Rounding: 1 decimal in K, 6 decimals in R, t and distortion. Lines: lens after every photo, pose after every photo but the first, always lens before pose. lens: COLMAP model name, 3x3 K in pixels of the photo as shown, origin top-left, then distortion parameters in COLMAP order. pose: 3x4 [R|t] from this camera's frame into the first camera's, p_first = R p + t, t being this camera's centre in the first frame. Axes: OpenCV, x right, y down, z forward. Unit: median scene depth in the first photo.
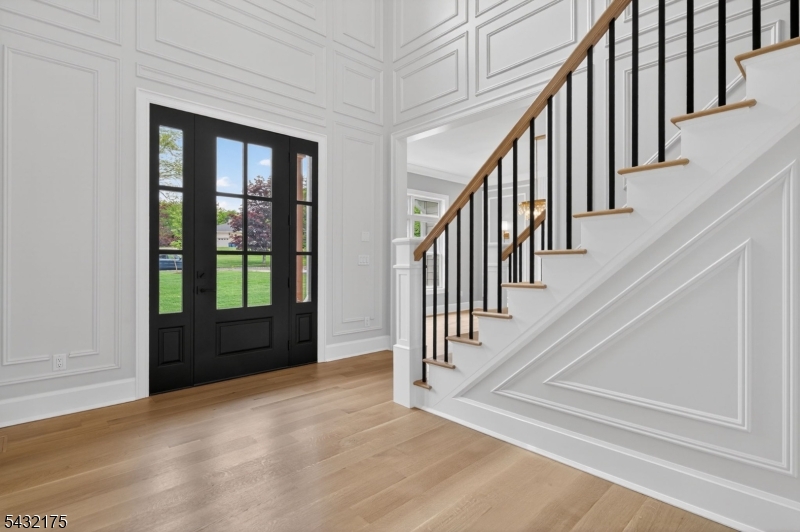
lens RADIAL K [[394.9, 0, 400.5], [0, 394.9, 261.6], [0, 0, 1]] dist [0.003751, 0.000739]
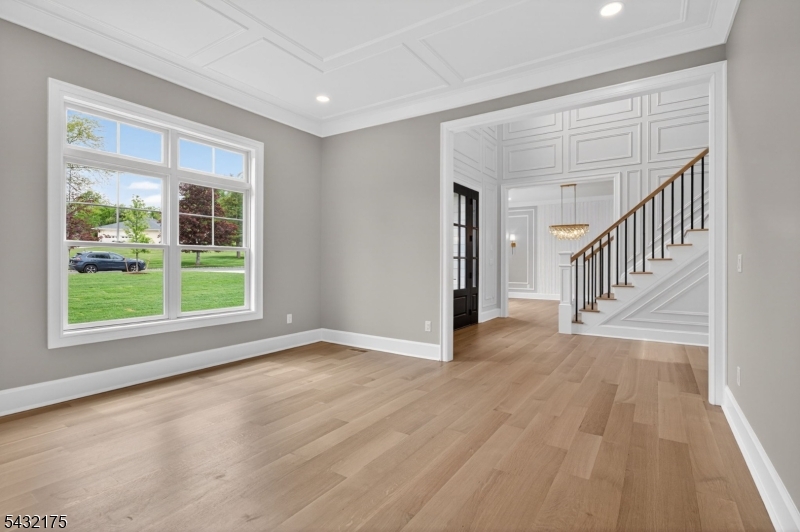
lens RADIAL K [[394.9, 0, 397.4], [0, 394.9, 261.6], [0, 0, 1]] dist [0.003751, 0.000739]
pose [[0.970003, -0.005919, 0.243022, -1.045464], [0.004863, 0.999976, 0.004945, -0.016762], [-0.243045, -0.003615, 0.970008, -0.598534]]
